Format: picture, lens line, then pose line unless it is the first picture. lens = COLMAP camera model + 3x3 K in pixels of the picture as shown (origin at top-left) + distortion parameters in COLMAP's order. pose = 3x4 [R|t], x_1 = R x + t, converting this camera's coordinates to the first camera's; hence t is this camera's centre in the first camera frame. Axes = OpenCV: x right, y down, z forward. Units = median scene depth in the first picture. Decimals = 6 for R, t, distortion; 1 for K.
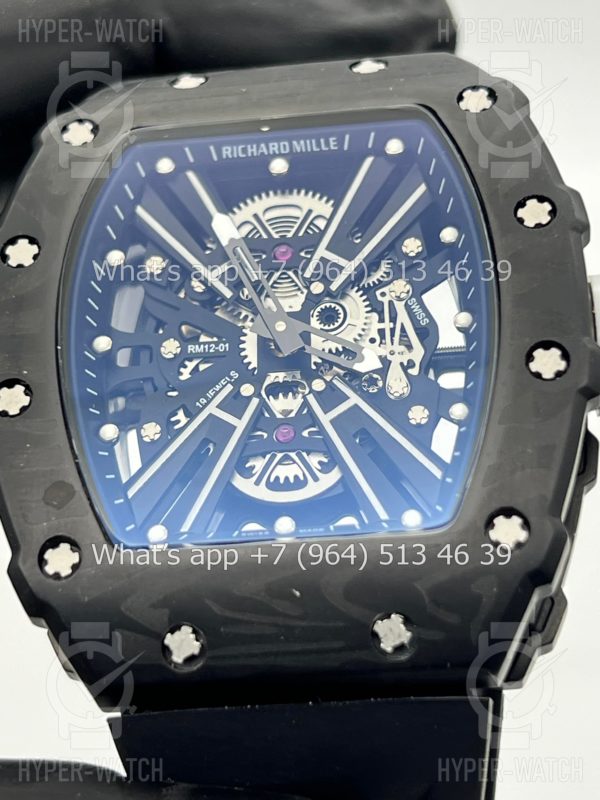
lens RADIAL K [[1875.1, 0, 298.4], [0, 1875.1, 399.6], [0, 0, 1]] dist [0.342263, 0.000000]
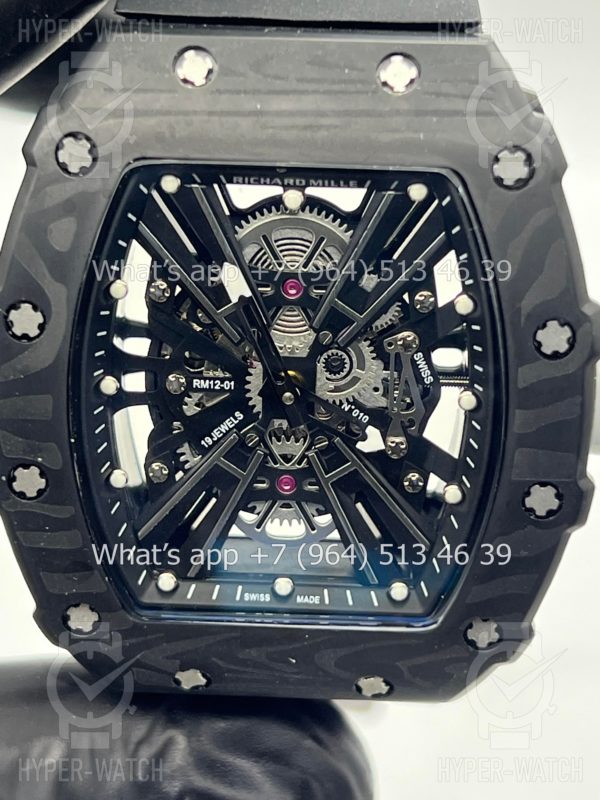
lens RADIAL K [[1875.1, 0, 301.8], [0, 1875.1, 395.7], [0, 0, 1]] dist [0.342263, 0.000000]
pose [[0.995367, 0.013390, 0.095211, -0.098937], [-0.078373, 0.686638, 0.722763, -0.773925], [-0.055698, -0.726876, 0.684506, 0.307218]]
